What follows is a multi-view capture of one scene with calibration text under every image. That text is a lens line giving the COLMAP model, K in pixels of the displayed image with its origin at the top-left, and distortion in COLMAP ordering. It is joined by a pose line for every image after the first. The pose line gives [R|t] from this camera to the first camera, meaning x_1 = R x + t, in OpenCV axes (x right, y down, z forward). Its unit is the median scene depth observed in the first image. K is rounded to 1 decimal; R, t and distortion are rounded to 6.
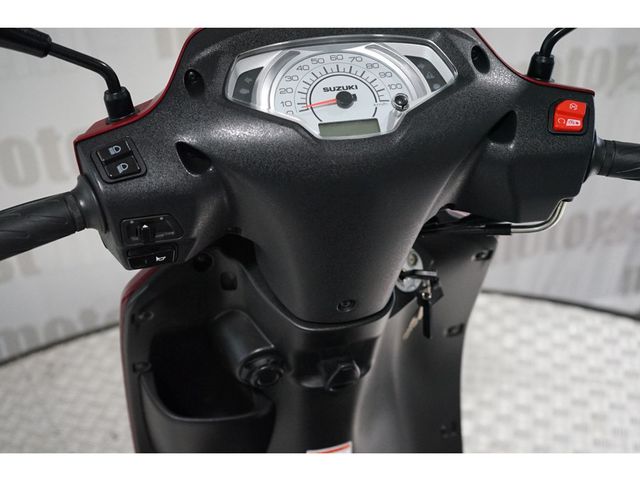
lens RADIAL K [[825.5, 0, 320.7], [0, 825.5, 240.6], [0, 0, 1]] dist [0.017430, 0.000000]
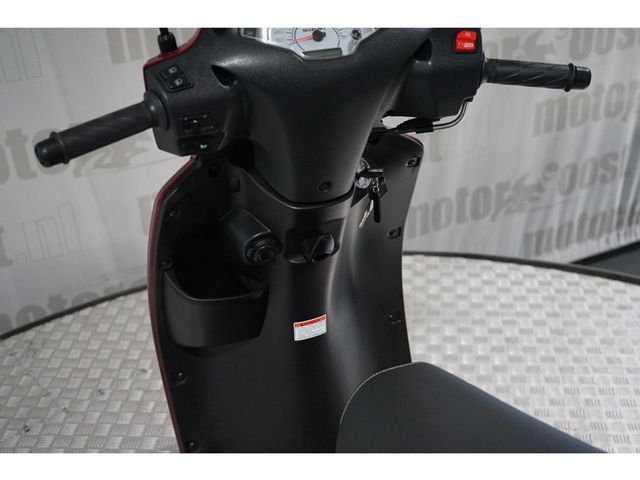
lens RADIAL K [[825.5, 0, 318.1], [0, 825.5, 238.8], [0, 0, 1]] dist [0.017430, 0.000000]
pose [[0.992265, -0.071207, 0.101683, -0.136338], [0.074934, 0.996632, -0.033304, 0.224001], [-0.098969, 0.040666, 0.994259, -0.429501]]
